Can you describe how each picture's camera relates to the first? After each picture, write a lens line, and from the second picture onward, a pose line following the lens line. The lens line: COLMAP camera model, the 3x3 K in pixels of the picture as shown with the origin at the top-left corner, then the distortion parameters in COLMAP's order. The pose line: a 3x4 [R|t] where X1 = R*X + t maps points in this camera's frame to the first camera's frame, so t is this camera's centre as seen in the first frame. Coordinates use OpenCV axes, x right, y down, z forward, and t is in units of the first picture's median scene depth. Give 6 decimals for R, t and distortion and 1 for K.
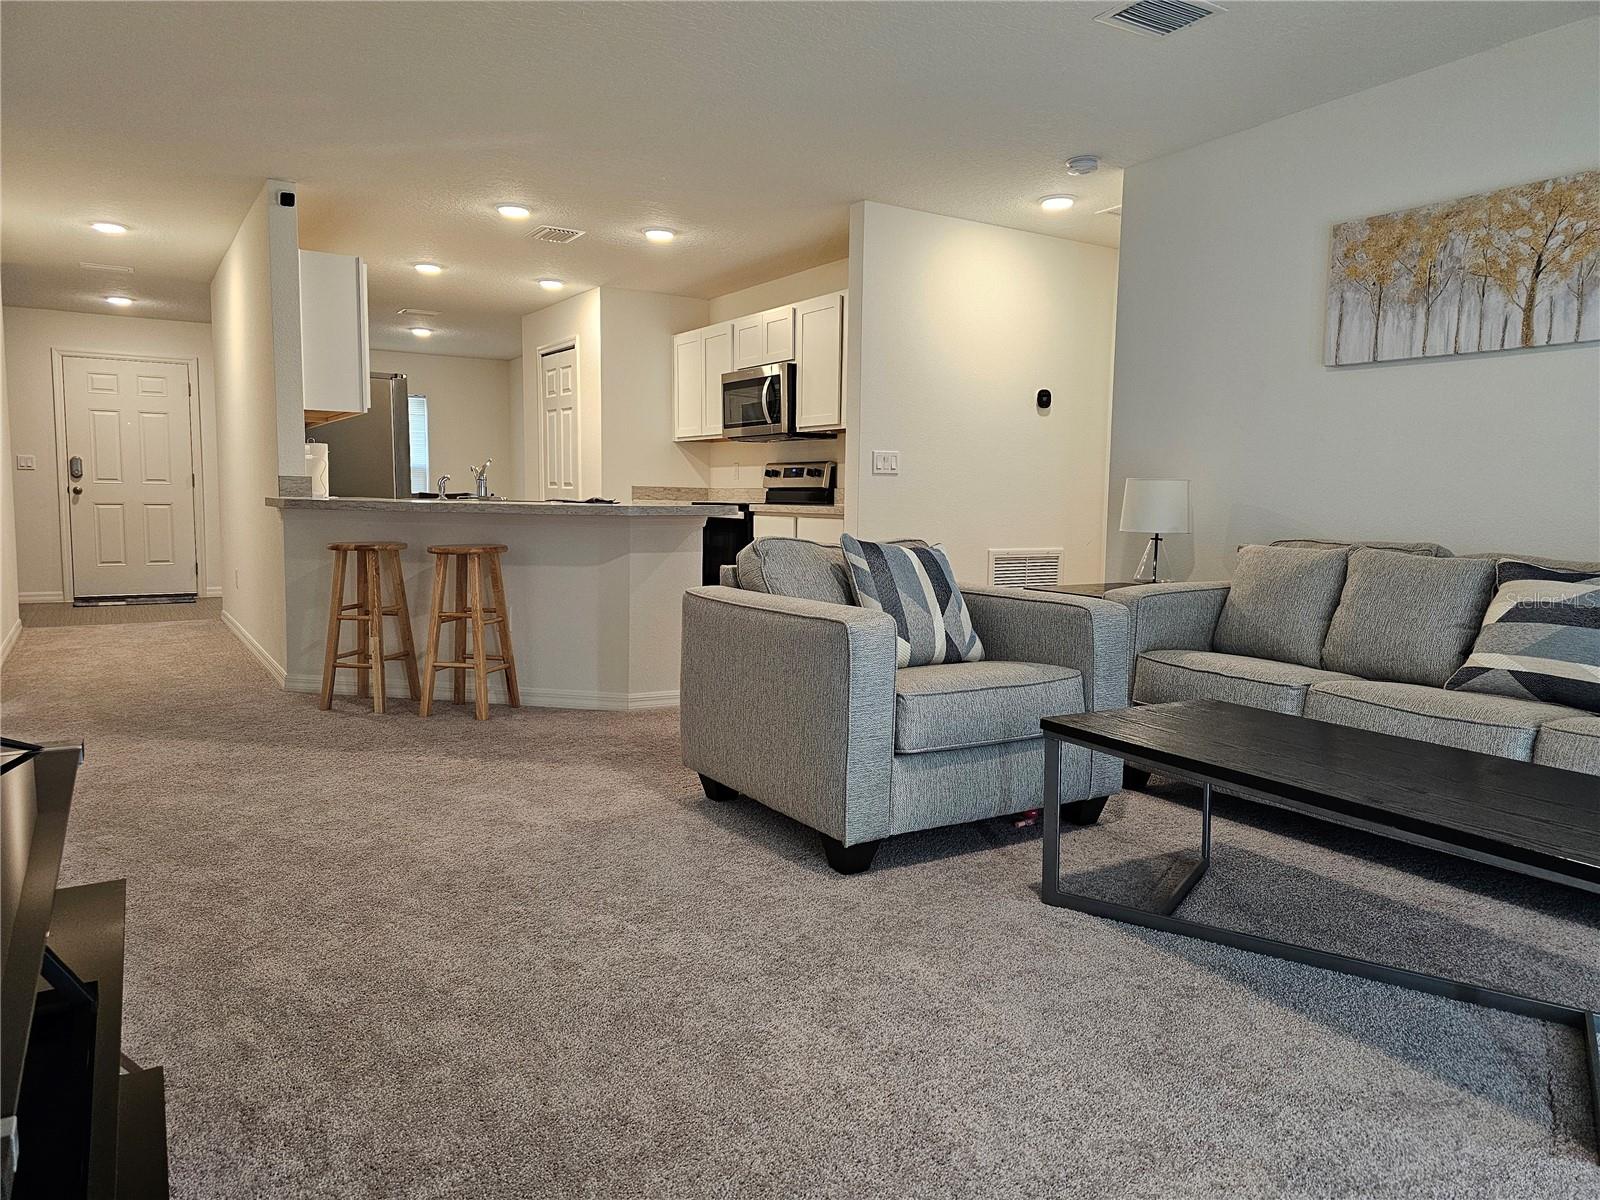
lens RADIAL K [[1071.4, 0, 805.5], [0, 1071.4, 597.2], [0, 0, 1]] dist [0.042320, -0.028205]
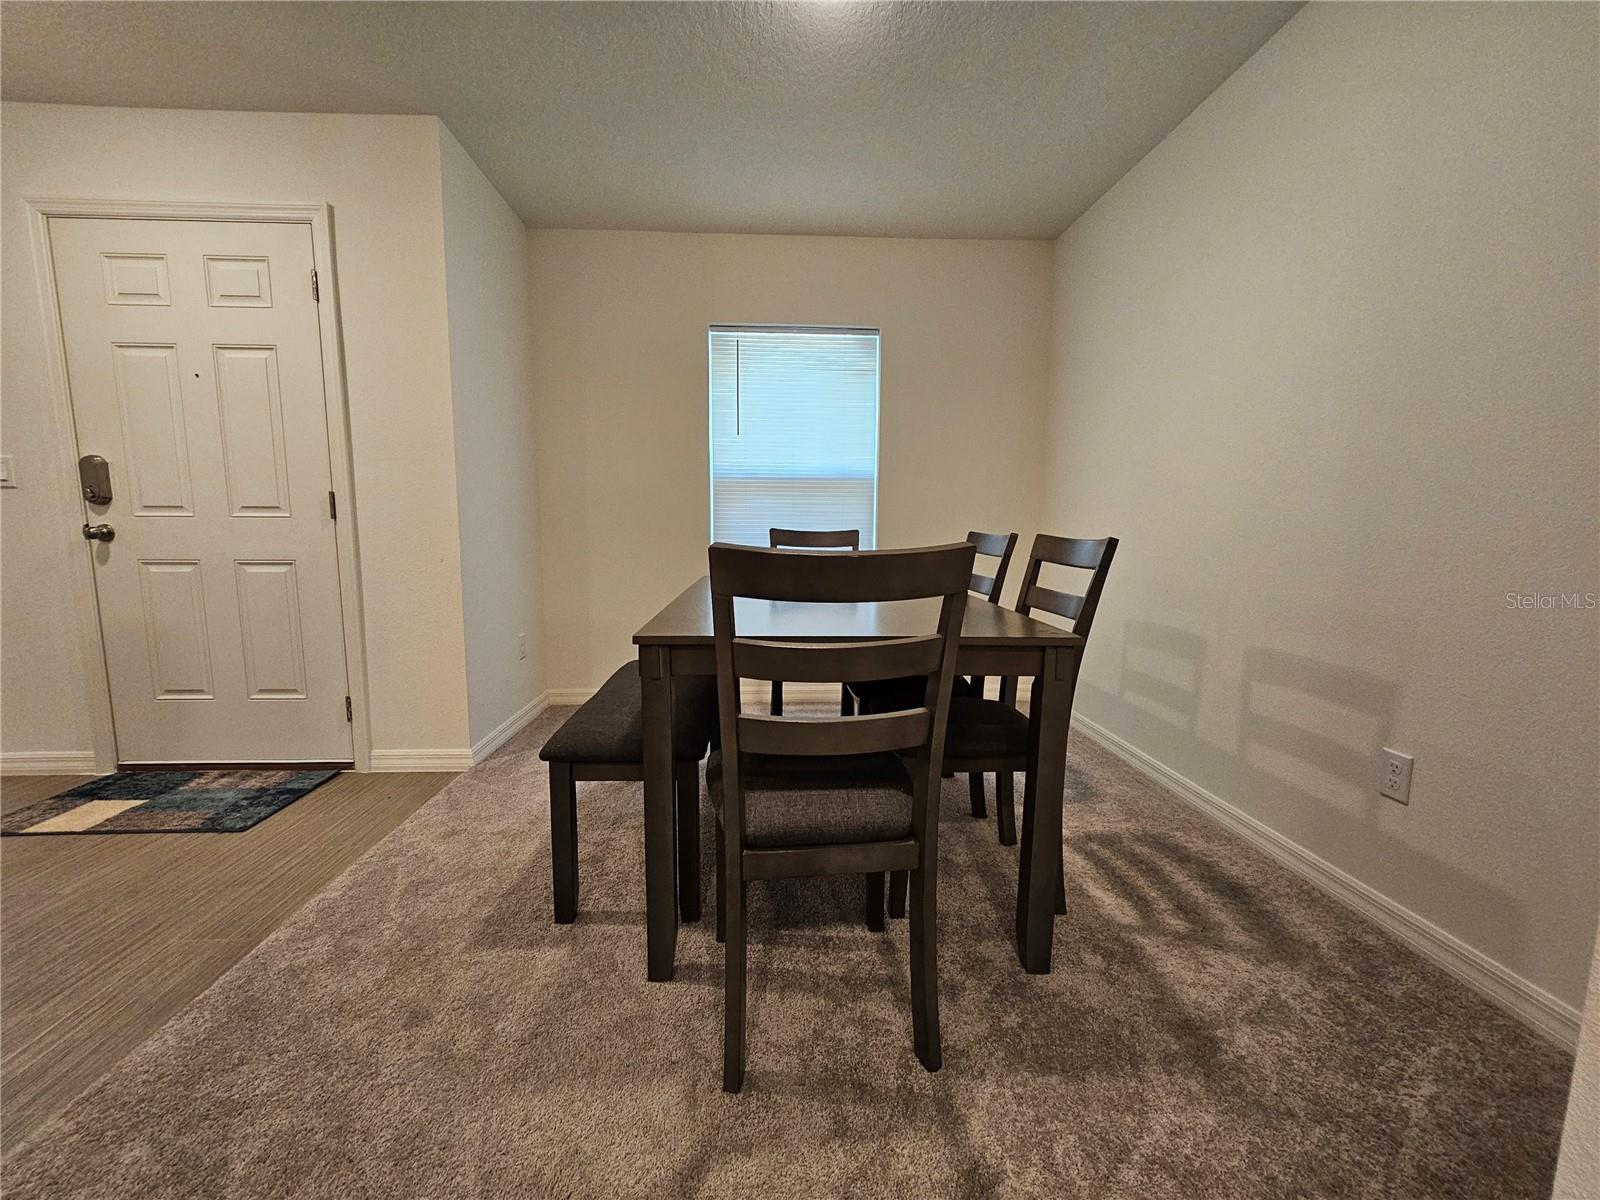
lens RADIAL K [[651.6, 0, 800.6], [0, 651.6, 603.0], [0, 0, 1]] dist [-0.000816, -0.000555]
pose [[0.876109, 0.050486, -0.479463, -0.293575], [-0.039475, 0.998675, 0.033027, -0.089939], [0.480495, -0.010008, 0.876940, 0.906708]]
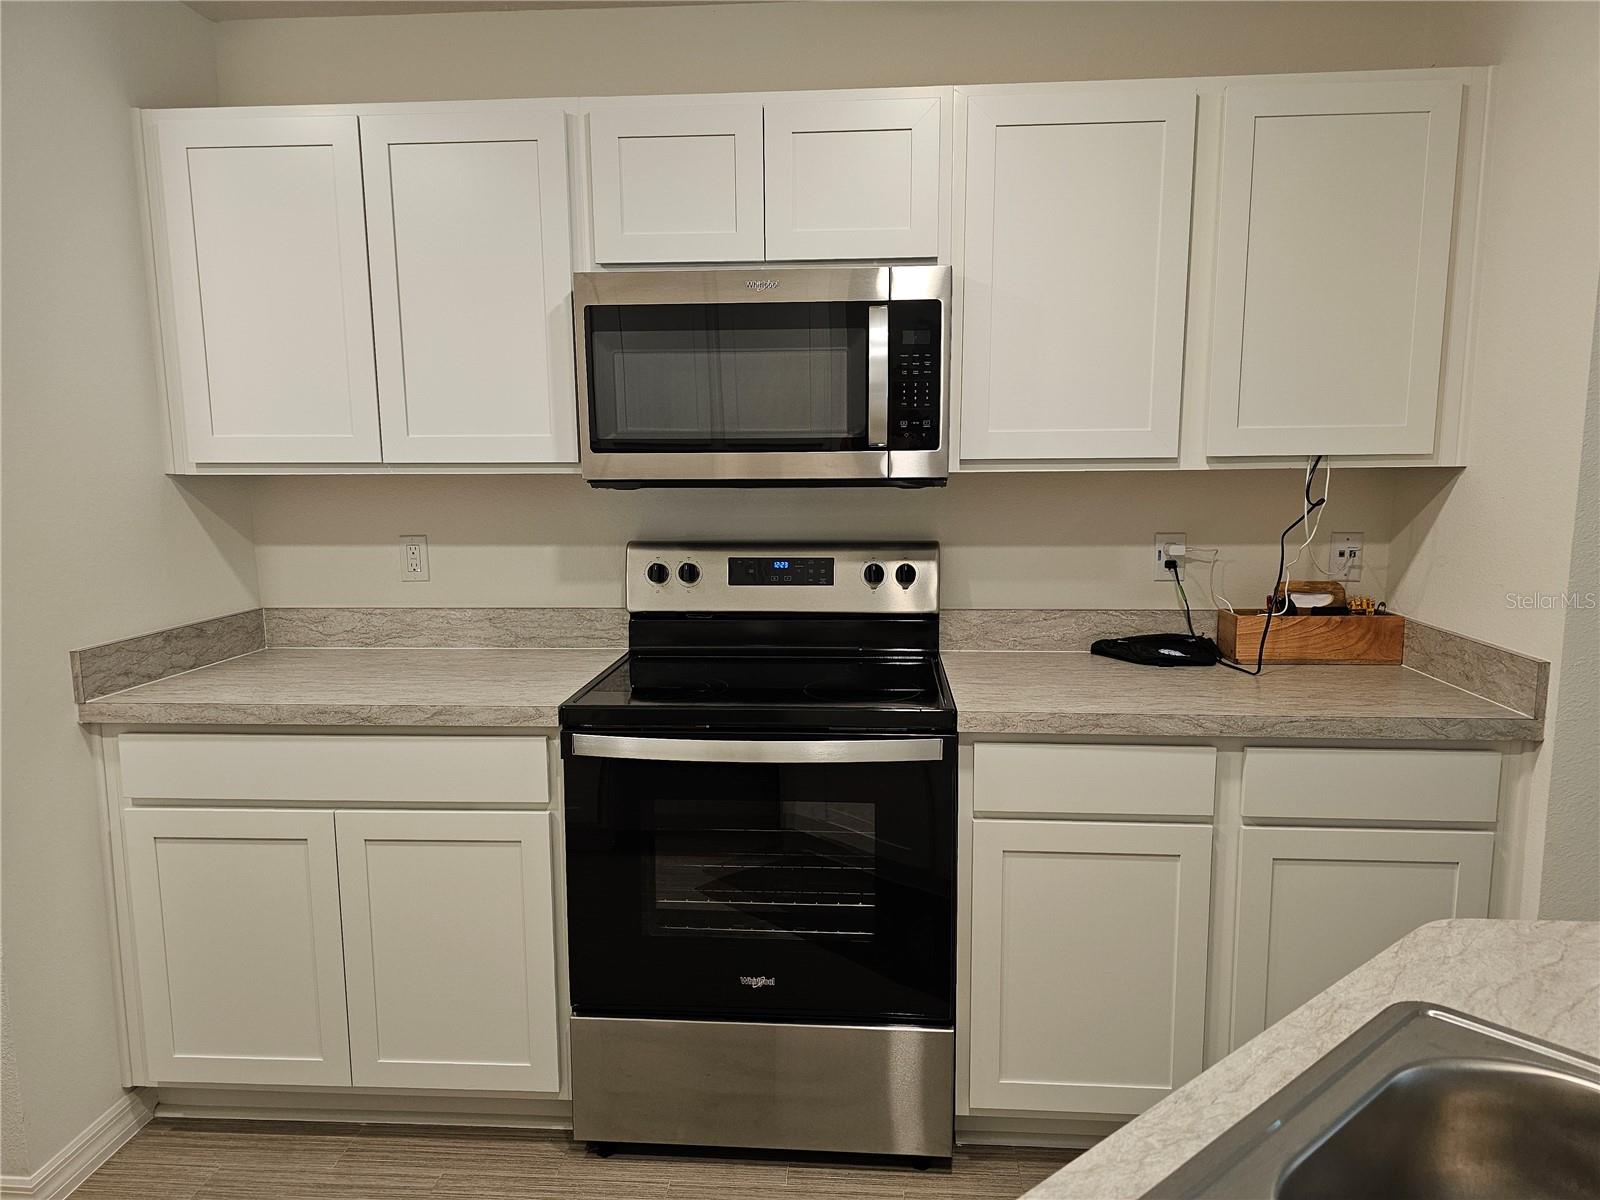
lens RADIAL K [[1071.4, 0, 795.0], [0, 1071.4, 604.2], [0, 0, 1]] dist [0.042320, -0.028205]
pose [[0.596950, -0.131506, 0.791427, -0.219608], [0.092264, 0.991182, 0.095105, -0.102835], [-0.796956, 0.016248, 0.603819, 0.572839]]
